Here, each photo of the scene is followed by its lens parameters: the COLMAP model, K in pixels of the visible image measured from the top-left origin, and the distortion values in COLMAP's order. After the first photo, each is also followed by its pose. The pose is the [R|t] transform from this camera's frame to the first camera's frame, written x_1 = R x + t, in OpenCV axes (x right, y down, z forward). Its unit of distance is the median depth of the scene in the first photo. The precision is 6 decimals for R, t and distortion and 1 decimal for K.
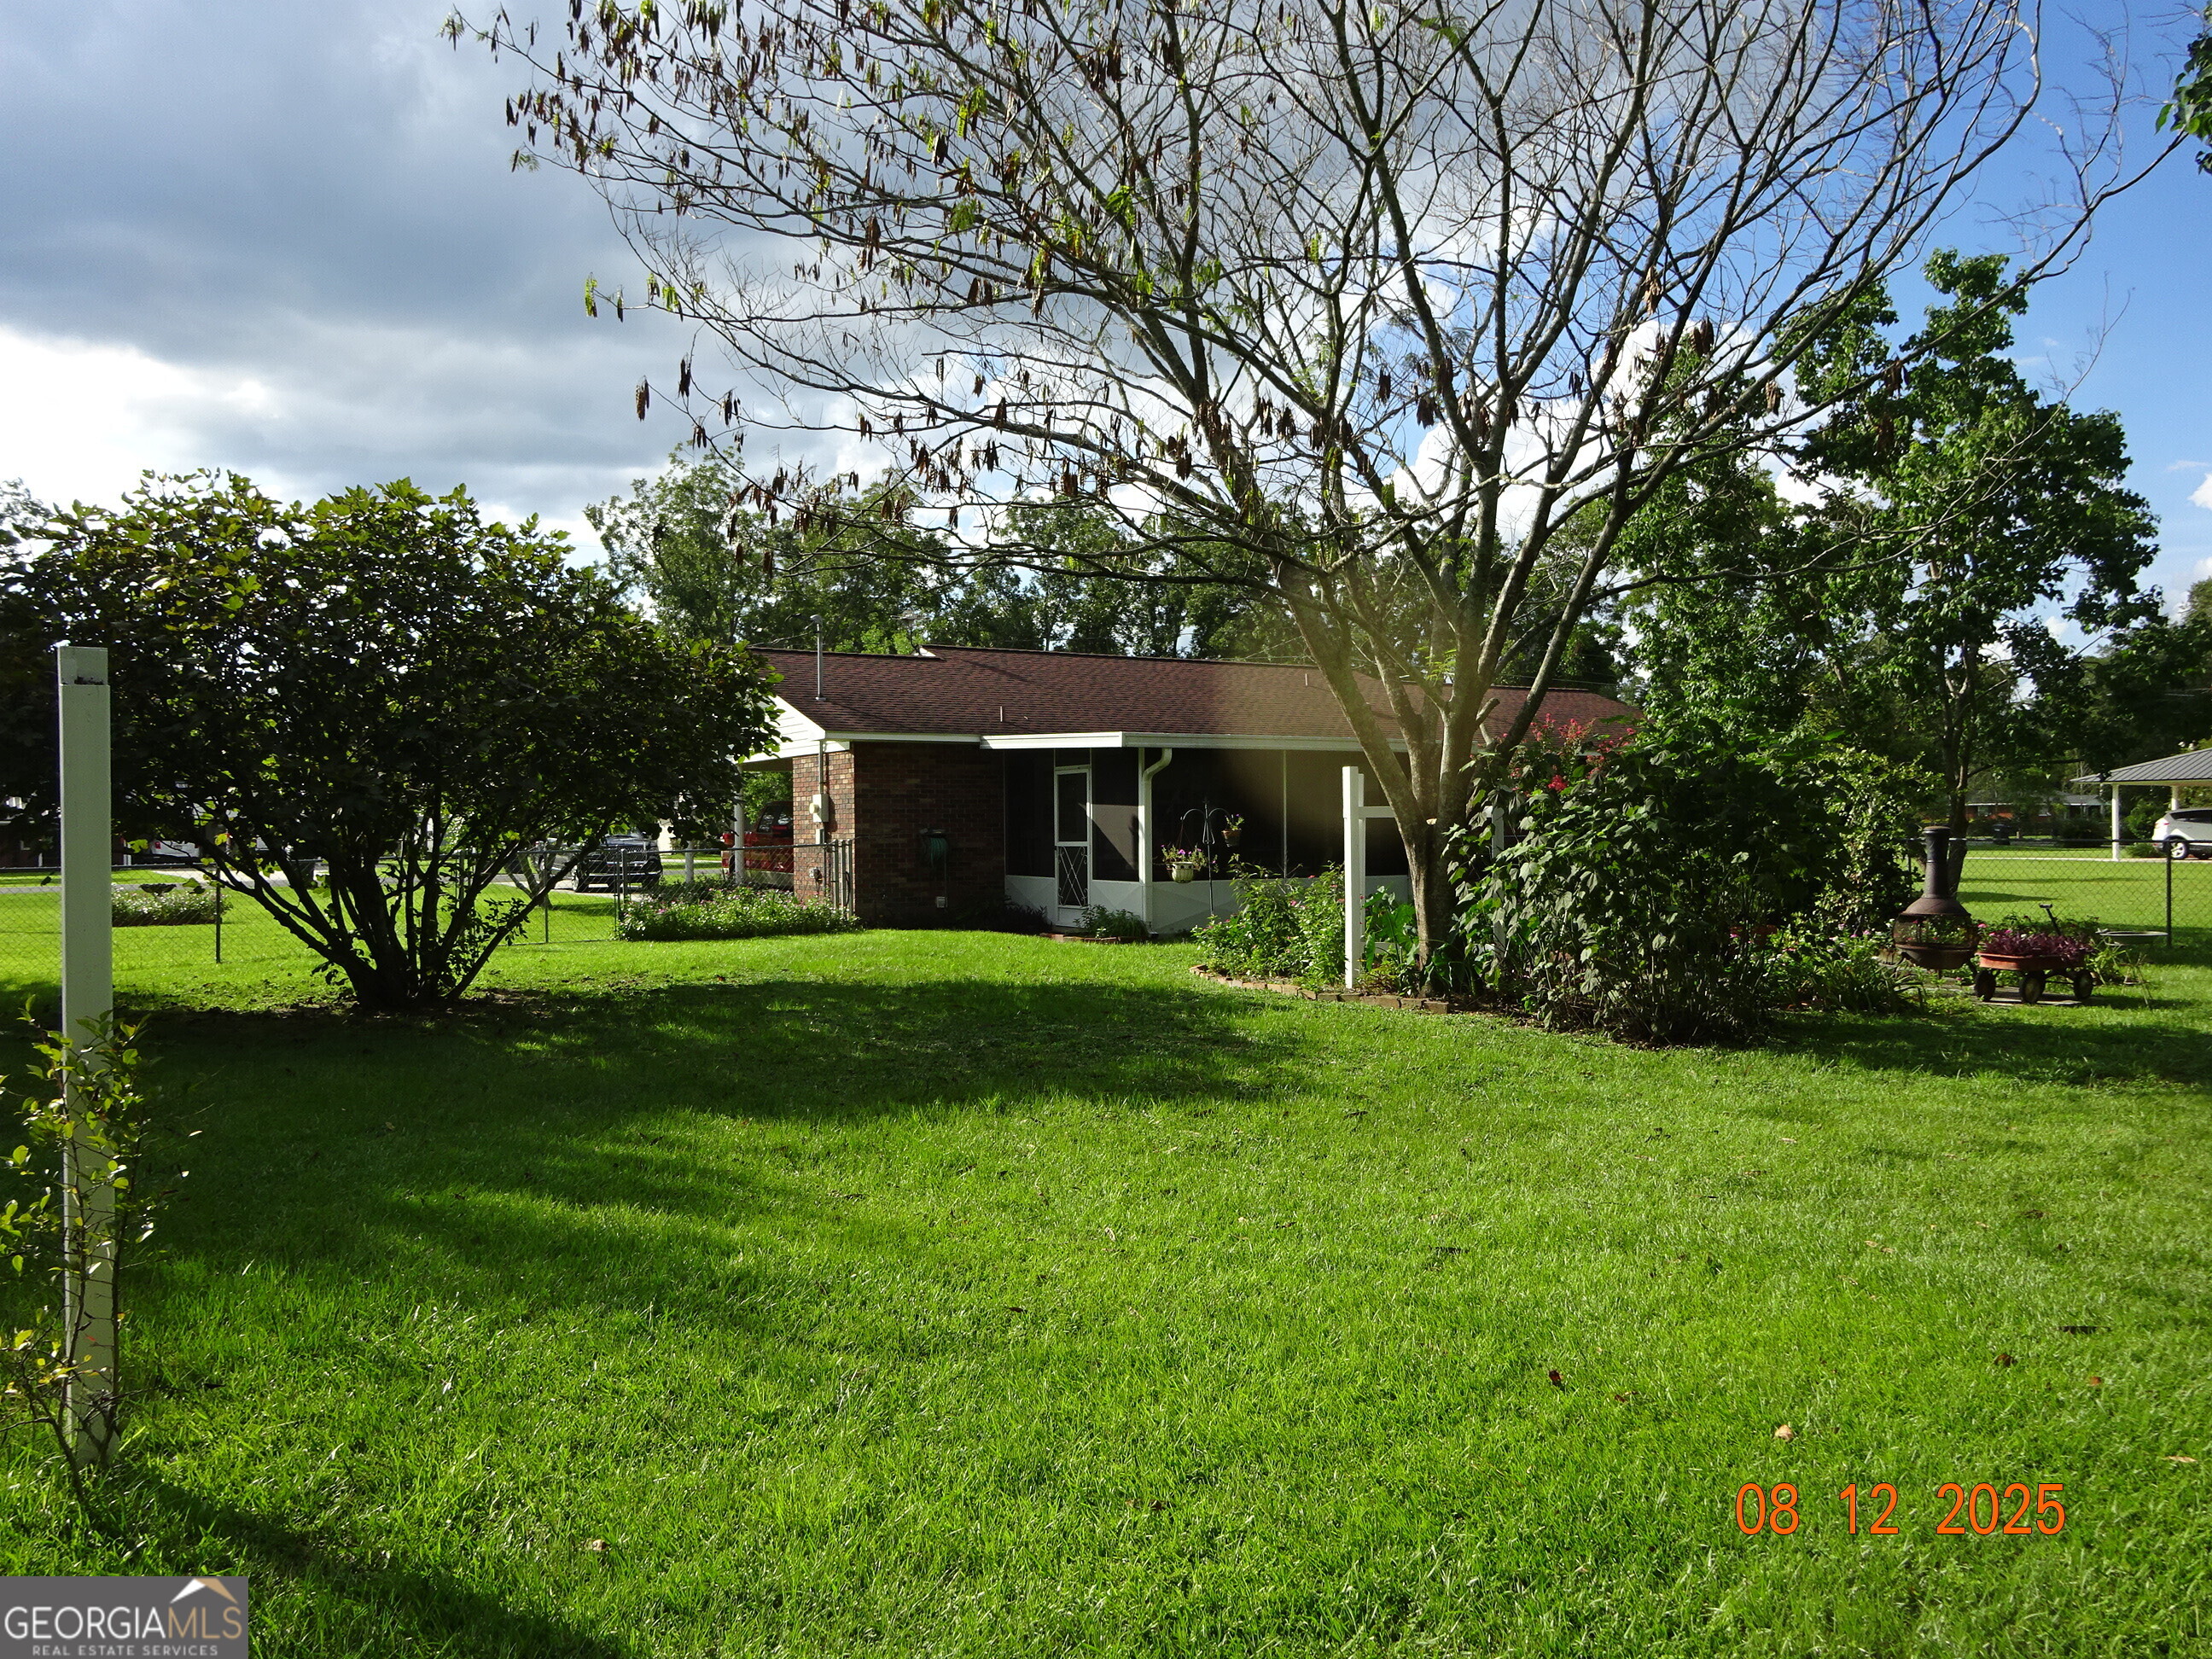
lens RADIAL K [[1600.7, 0, 1098.1], [0, 1600.7, 840.2], [0, 0, 1]] dist [0.032626, 0.003186]
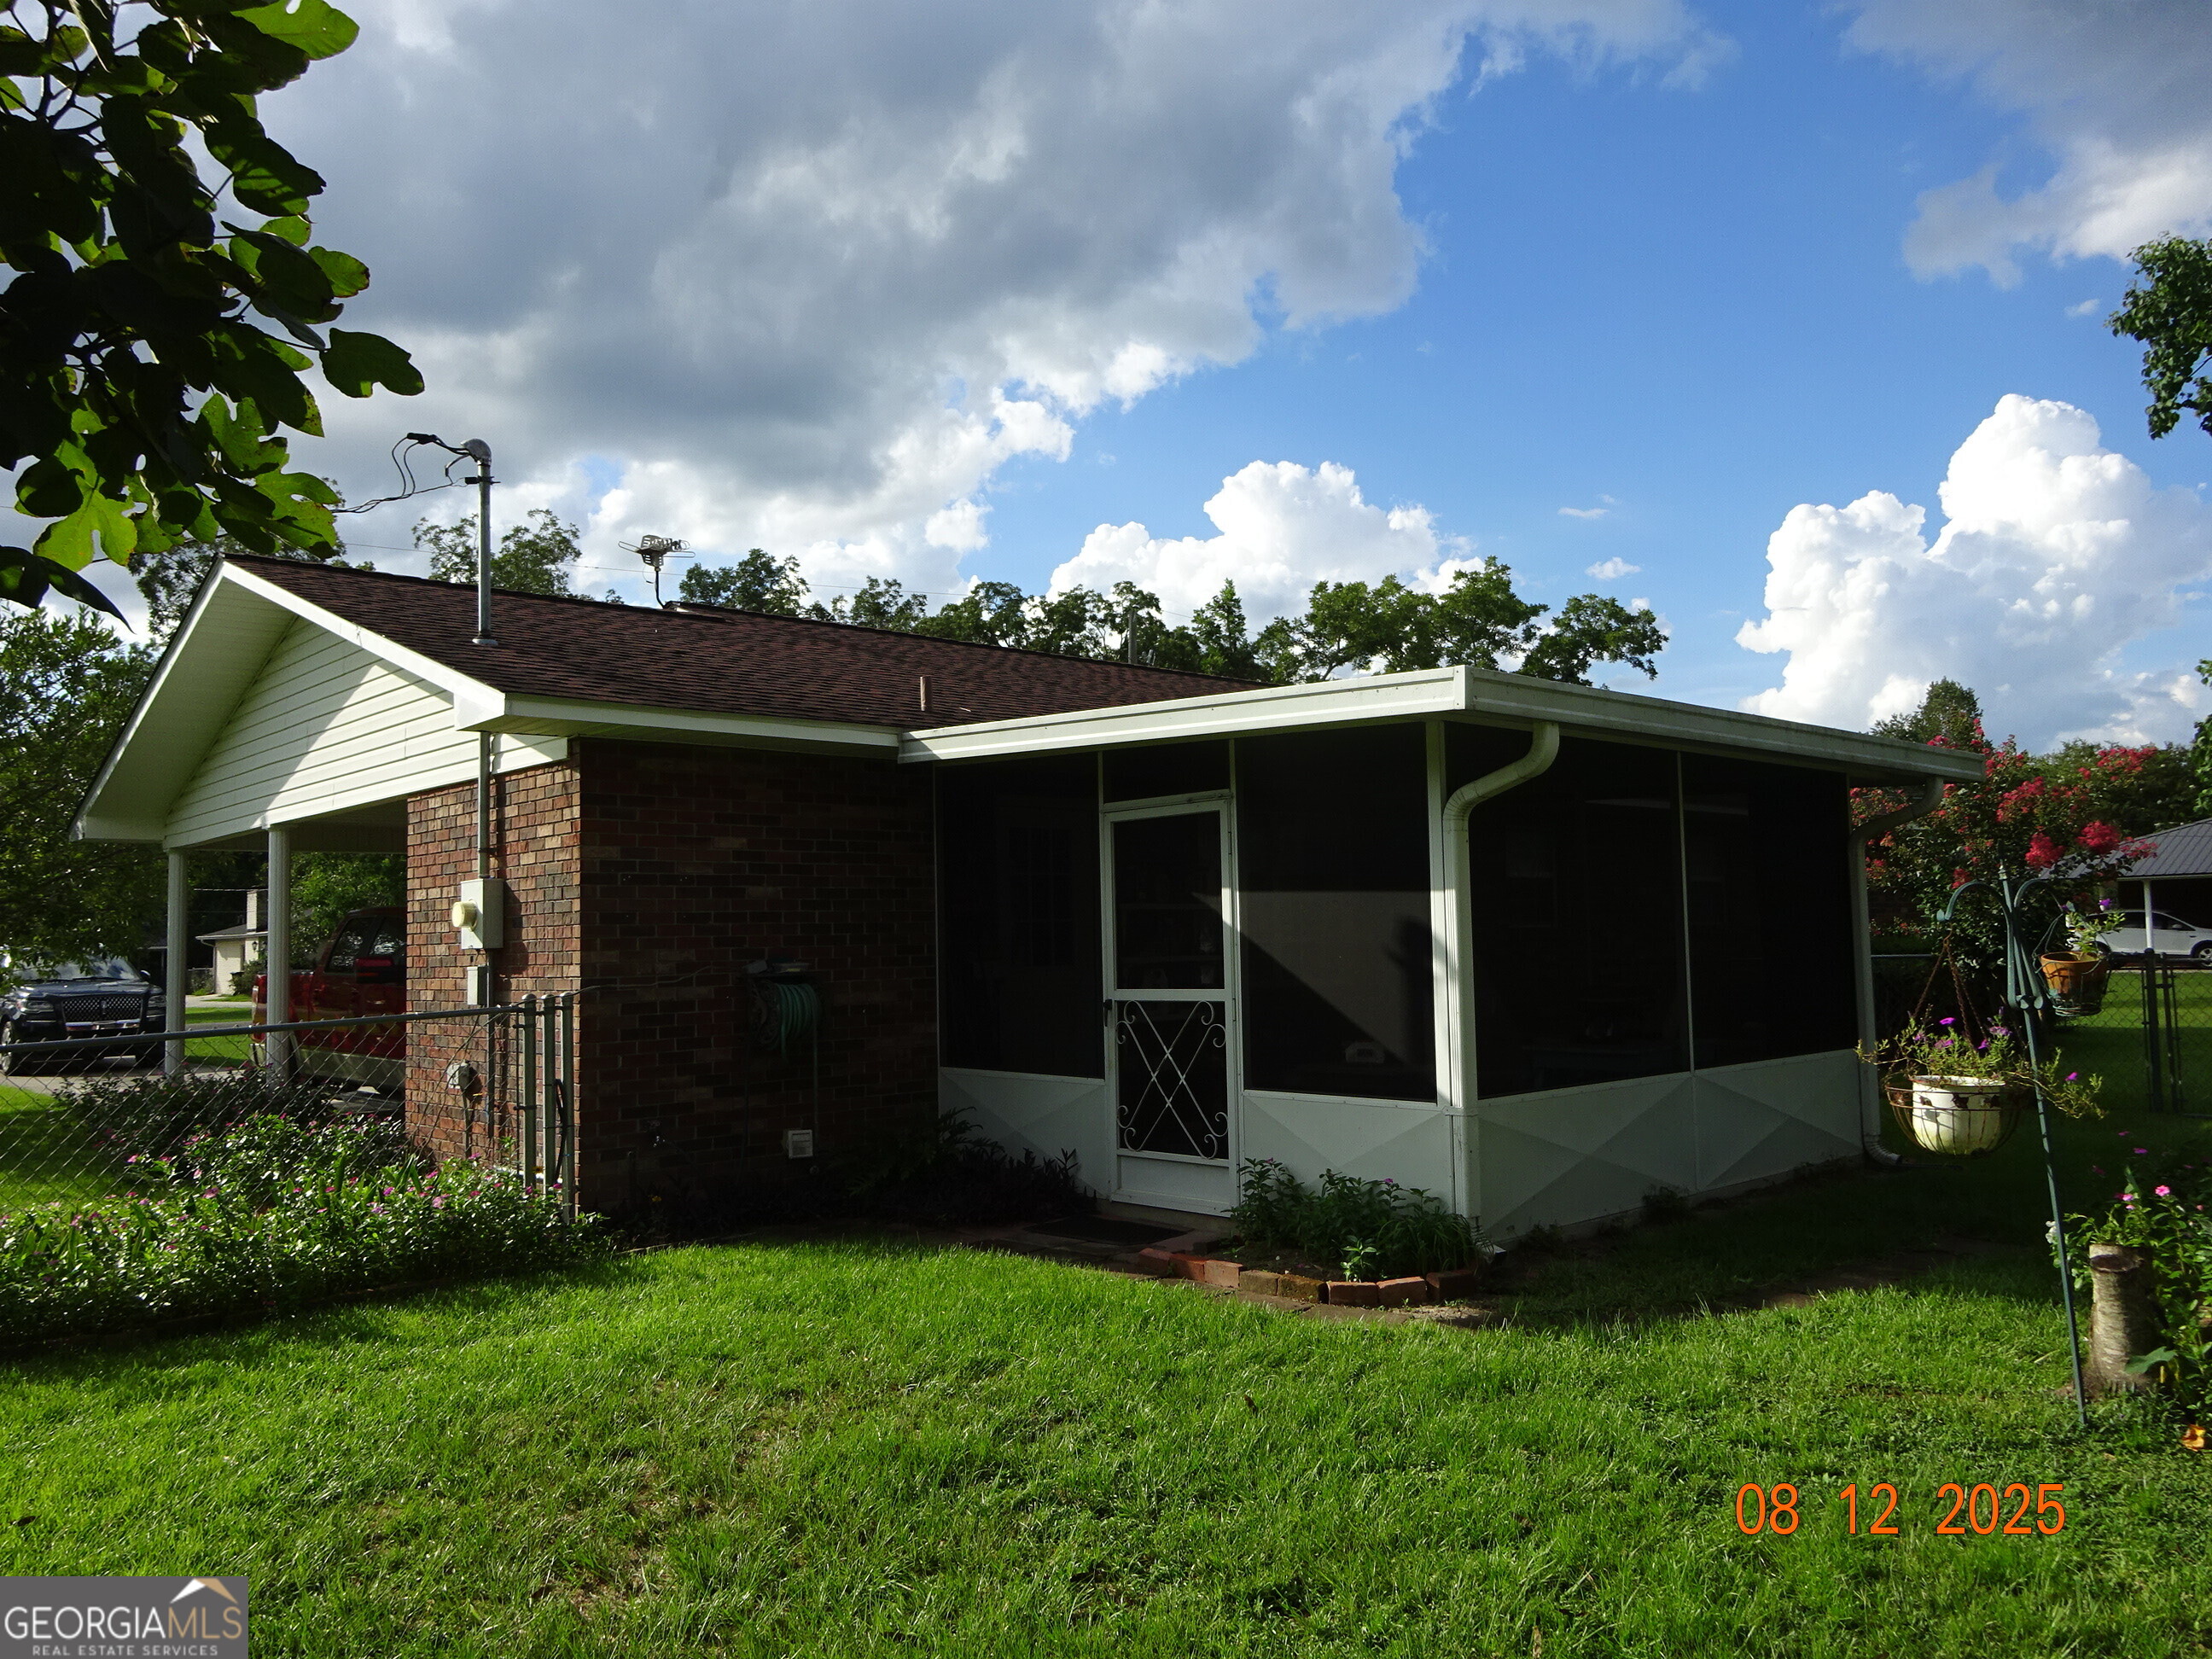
lens RADIAL K [[1600.7, 0, 1098.1], [0, 1600.7, 840.2], [0, 0, 1]] dist [0.032626, 0.003186]
pose [[0.976215, -0.000716, 0.216806, -0.114524], [0.016696, 0.997273, -0.071885, -0.007239], [-0.216163, 0.073795, 0.973564, 0.598415]]
